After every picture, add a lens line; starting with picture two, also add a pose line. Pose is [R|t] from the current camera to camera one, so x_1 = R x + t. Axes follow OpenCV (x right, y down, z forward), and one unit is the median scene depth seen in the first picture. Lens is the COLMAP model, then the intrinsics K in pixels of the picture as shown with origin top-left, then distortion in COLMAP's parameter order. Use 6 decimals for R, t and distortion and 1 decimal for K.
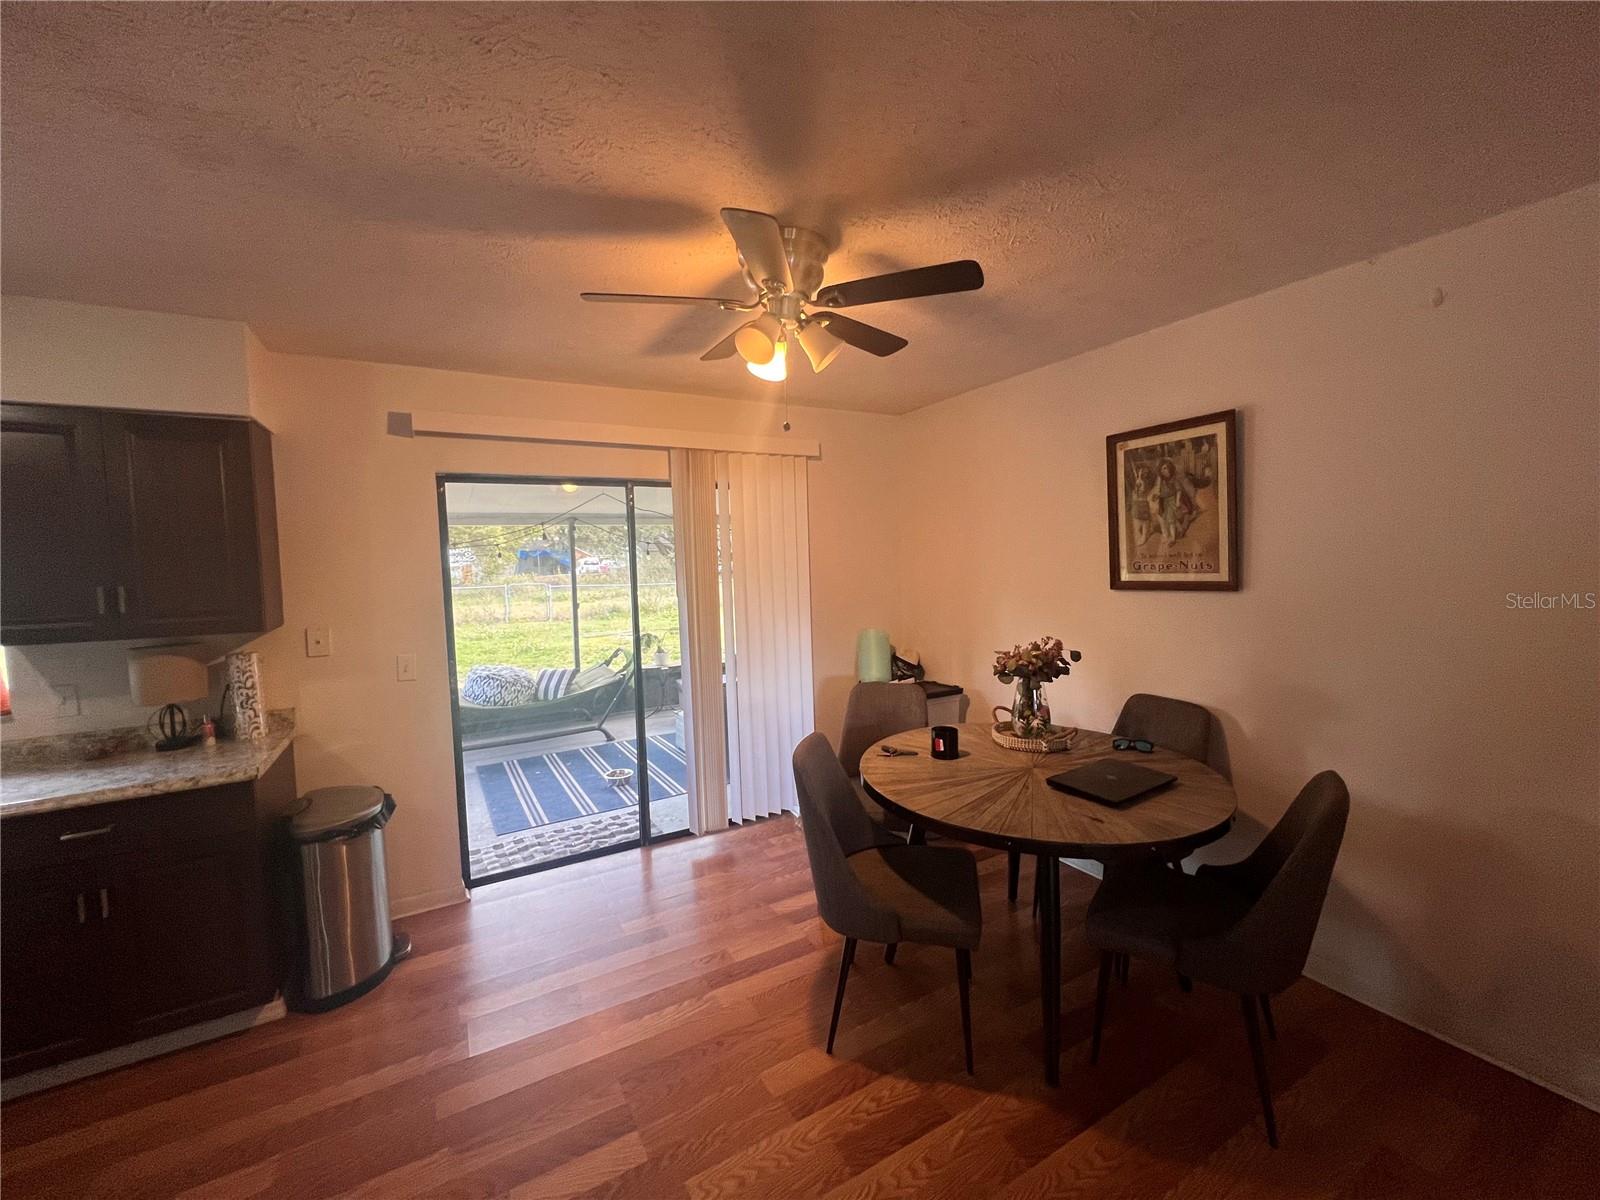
lens RADIAL K [[643.5, 0, 798.3], [0, 643.5, 596.0], [0, 0, 1]] dist [-0.002702, -0.000055]
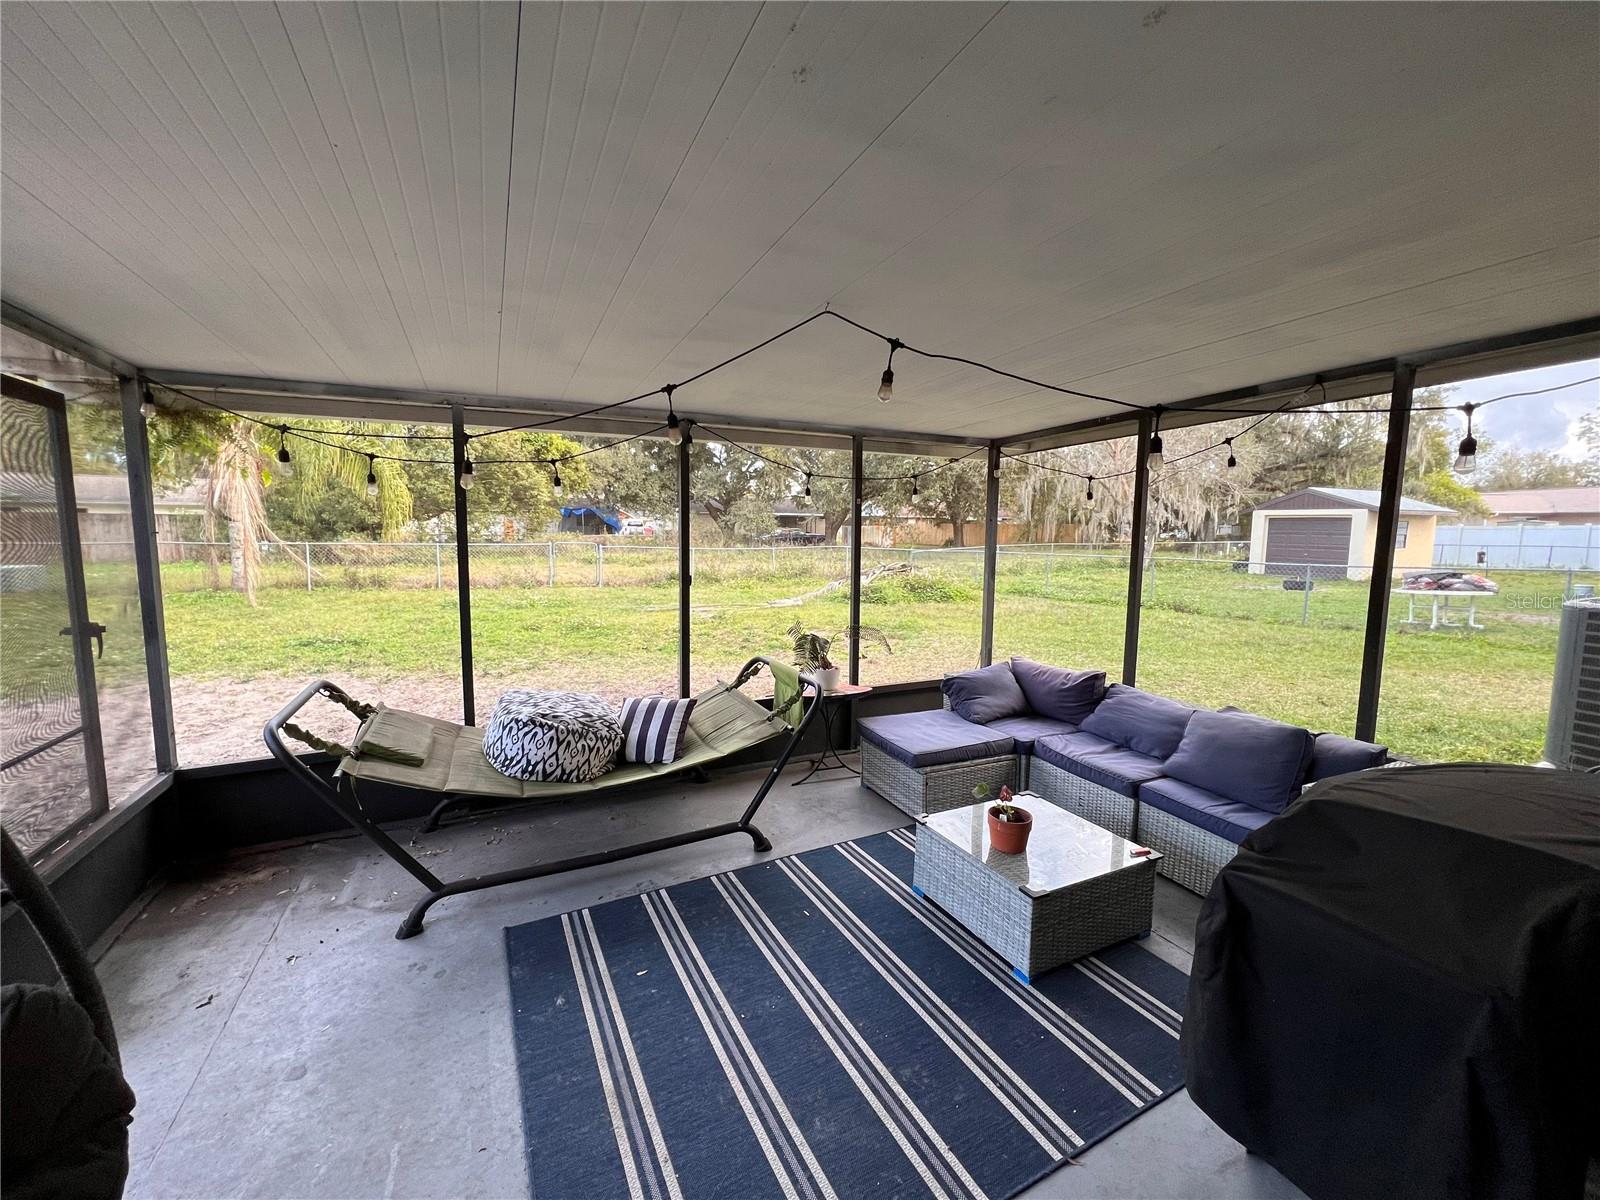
lens RADIAL K [[645.0, 0, 794.0], [0, 645.0, 595.9], [0, 0, 1]] dist [0.001802, 0.000235]
pose [[0.997382, 0.042758, -0.058319, -0.104678], [-0.039993, 0.998057, 0.047774, -0.000975], [0.060249, -0.045316, 0.997154, 0.212395]]
